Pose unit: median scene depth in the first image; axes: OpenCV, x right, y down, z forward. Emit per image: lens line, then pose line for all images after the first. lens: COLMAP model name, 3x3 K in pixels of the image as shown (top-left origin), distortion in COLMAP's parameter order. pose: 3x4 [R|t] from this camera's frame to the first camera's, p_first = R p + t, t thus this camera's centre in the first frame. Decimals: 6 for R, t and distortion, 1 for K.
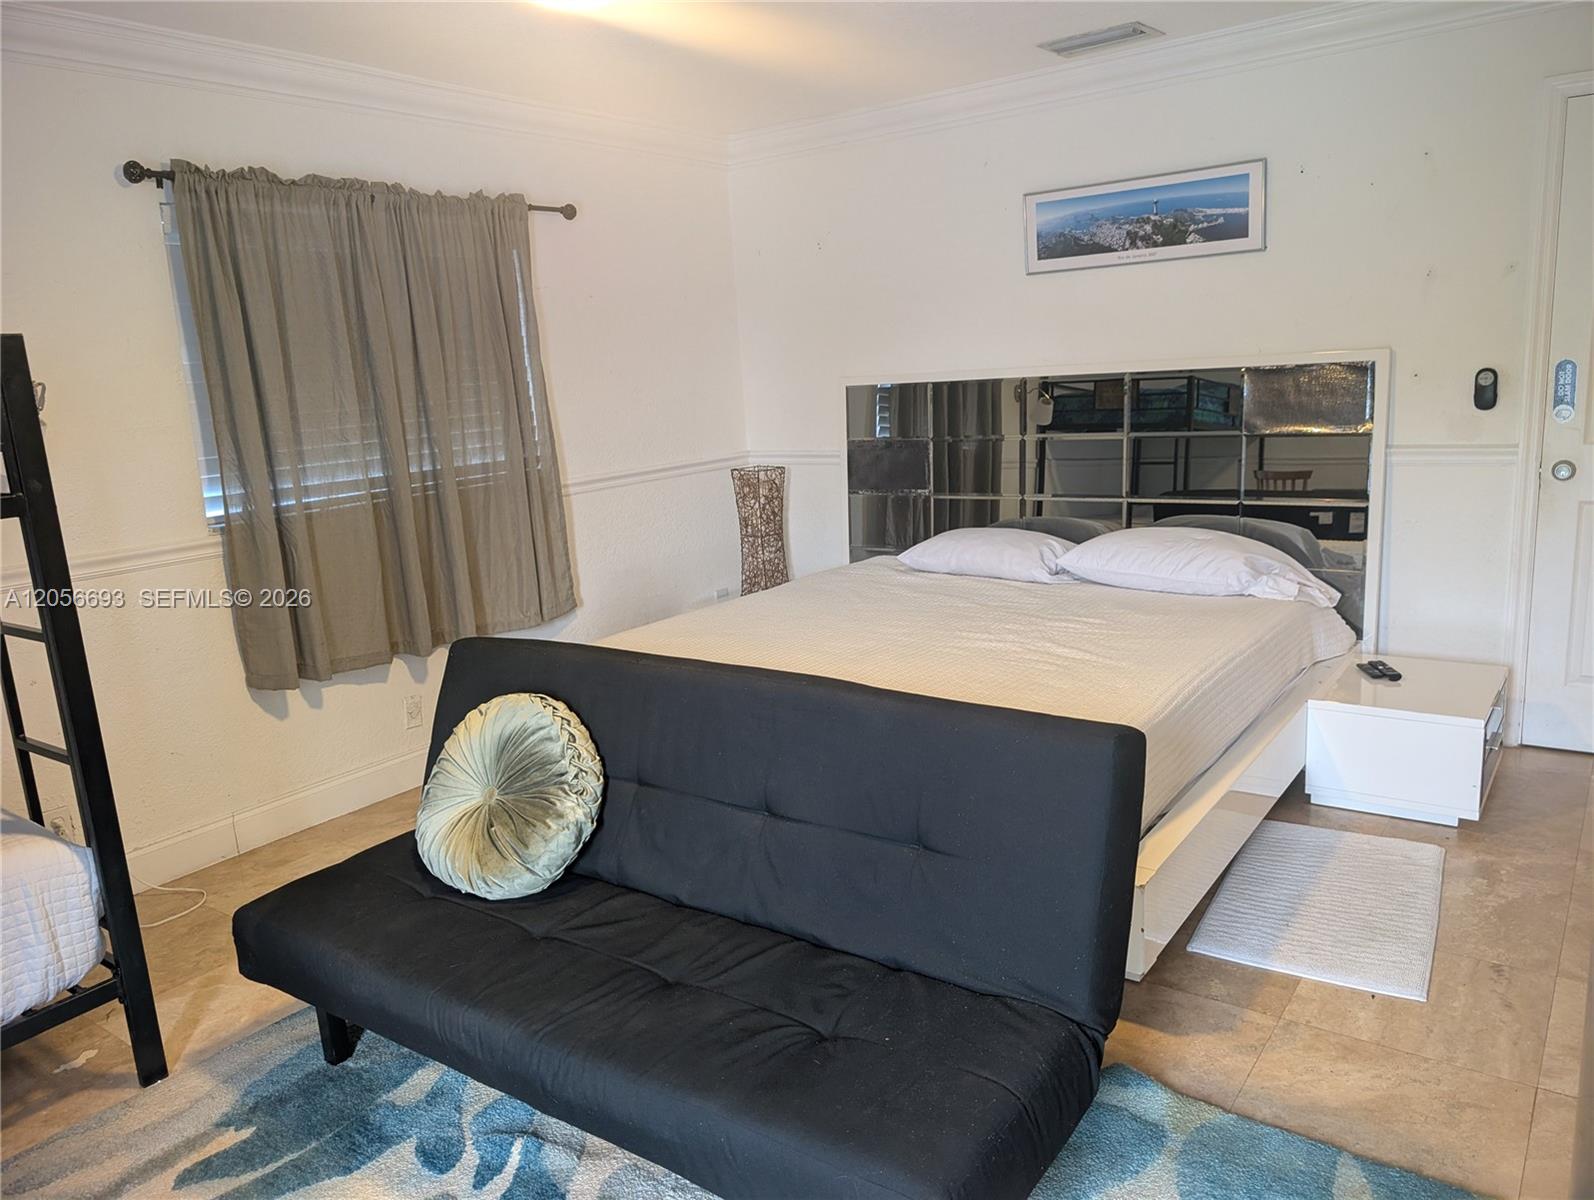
lens RADIAL K [[1142.1, 0, 806.7], [0, 1142.1, 610.1], [0, 0, 1]] dist [0.008606, -0.016072]
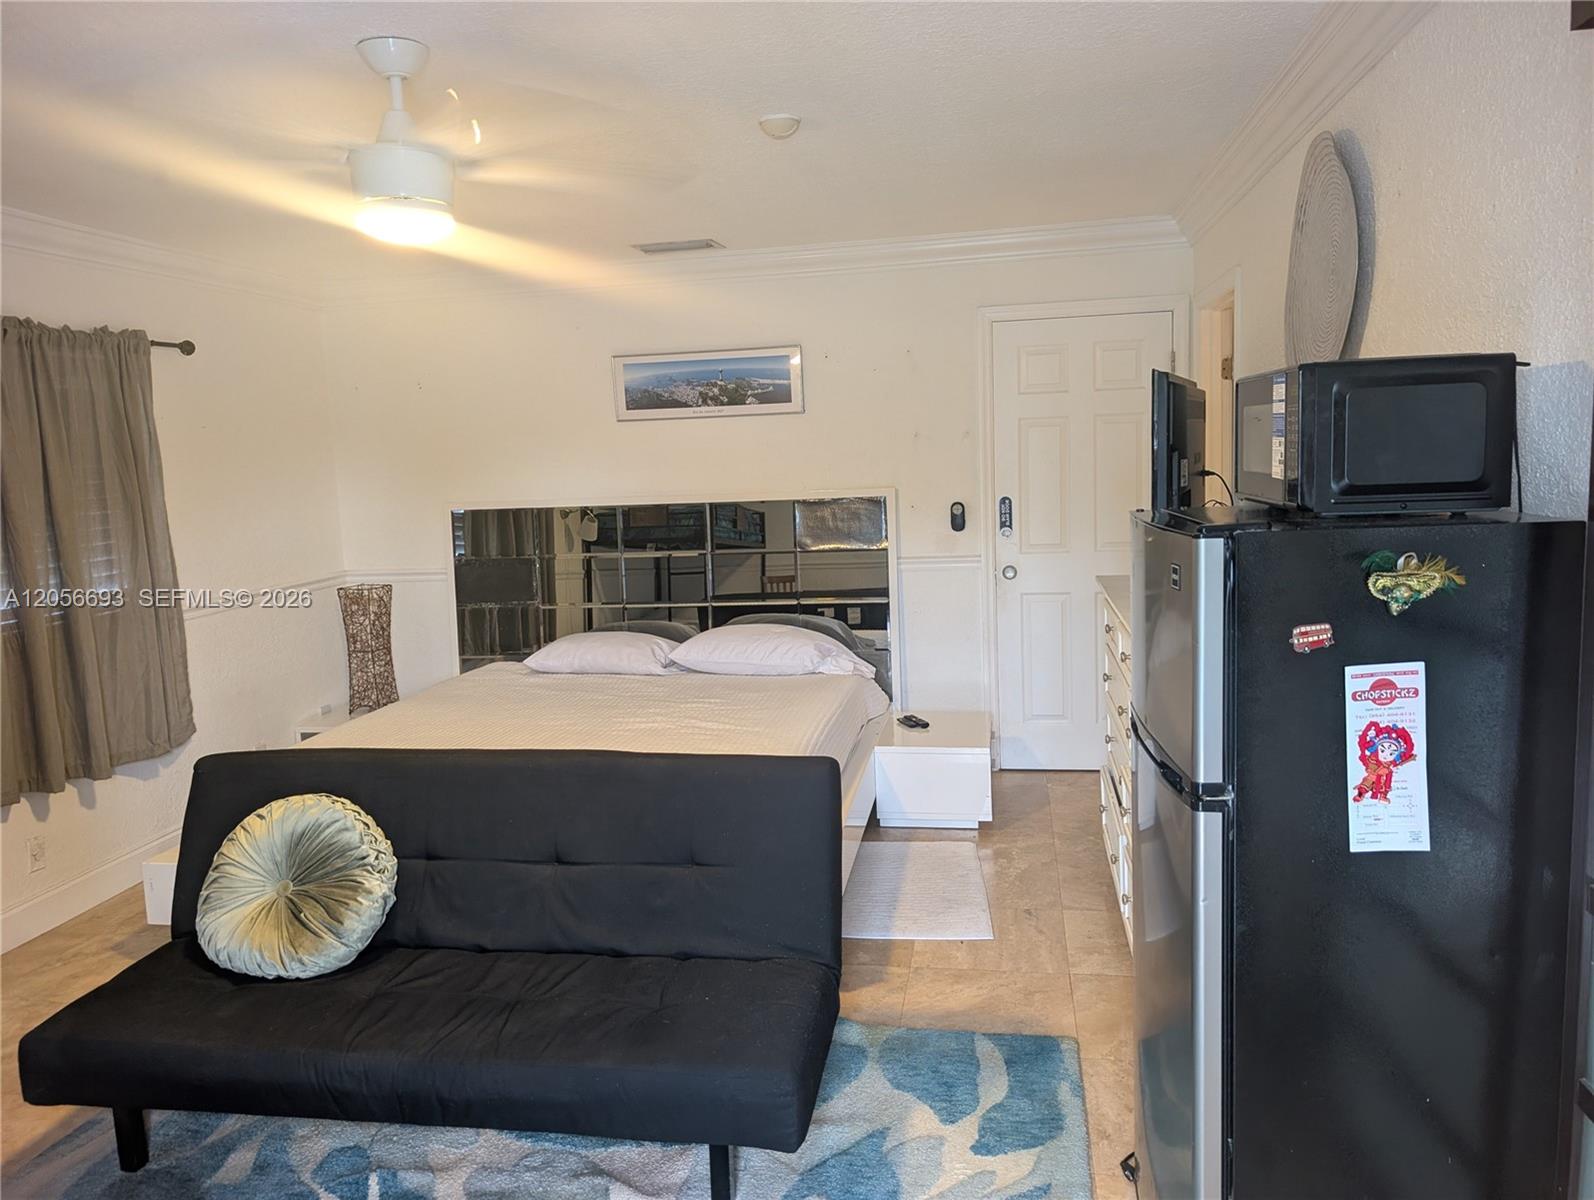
lens RADIAL K [[1142.1, 0, 789.2], [0, 1142.1, 599.4], [0, 0, 1]] dist [0.008606, -0.016072]
pose [[0.901022, -0.034781, 0.432377, -0.207983], [0.079074, 0.993248, -0.084882, 0.010976], [-0.426505, 0.110671, 0.897689, -0.164856]]
